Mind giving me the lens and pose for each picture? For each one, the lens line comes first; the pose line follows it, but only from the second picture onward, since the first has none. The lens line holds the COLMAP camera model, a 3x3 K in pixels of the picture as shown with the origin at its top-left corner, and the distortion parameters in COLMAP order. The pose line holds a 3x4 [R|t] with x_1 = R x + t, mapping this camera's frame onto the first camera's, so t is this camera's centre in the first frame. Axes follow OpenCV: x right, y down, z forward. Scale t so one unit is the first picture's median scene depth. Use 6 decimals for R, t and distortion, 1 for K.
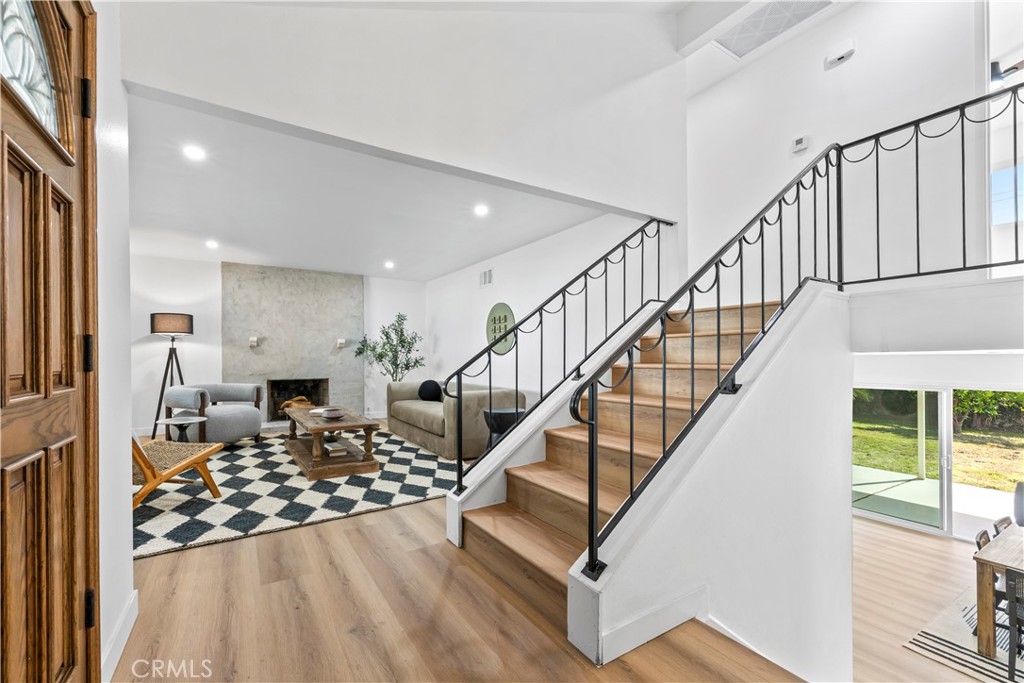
lens RADIAL K [[432.3, 0, 519.3], [0, 432.3, 357.2], [0, 0, 1]] dist [-0.004219, 0.000328]
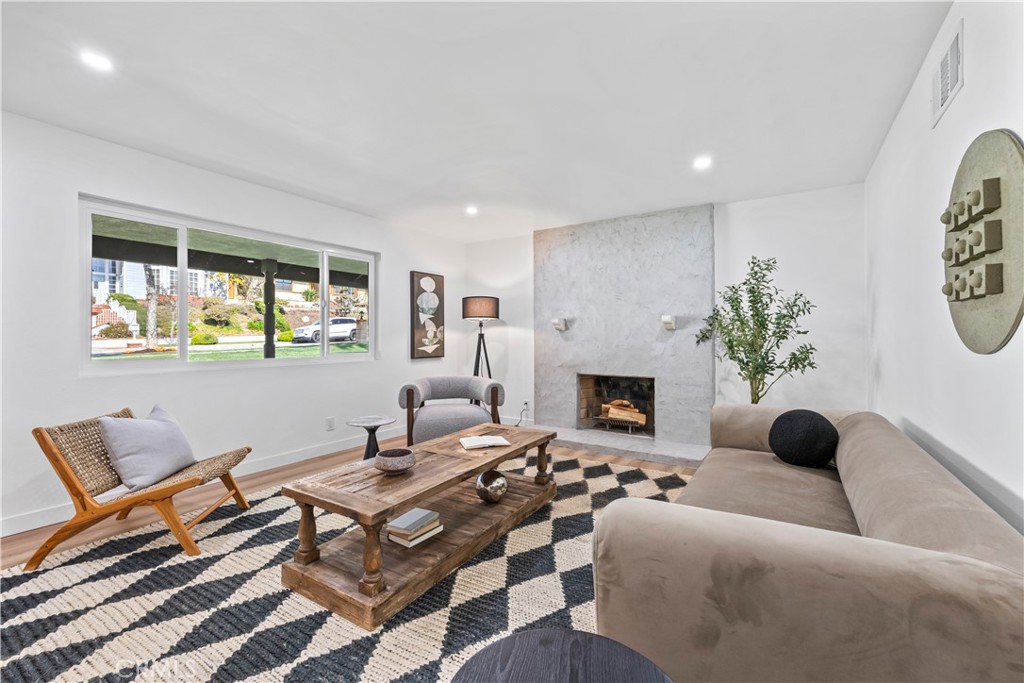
lens RADIAL K [[432.3, 0, 528.7], [0, 432.3, 333.7], [0, 0, 1]] dist [-0.004219, 0.000328]
pose [[0.398444, -0.006397, -0.917170, 0.076405], [0.001661, 0.999979, -0.006253, -0.013370], [0.917191, 0.000968, 0.398446, 0.601807]]
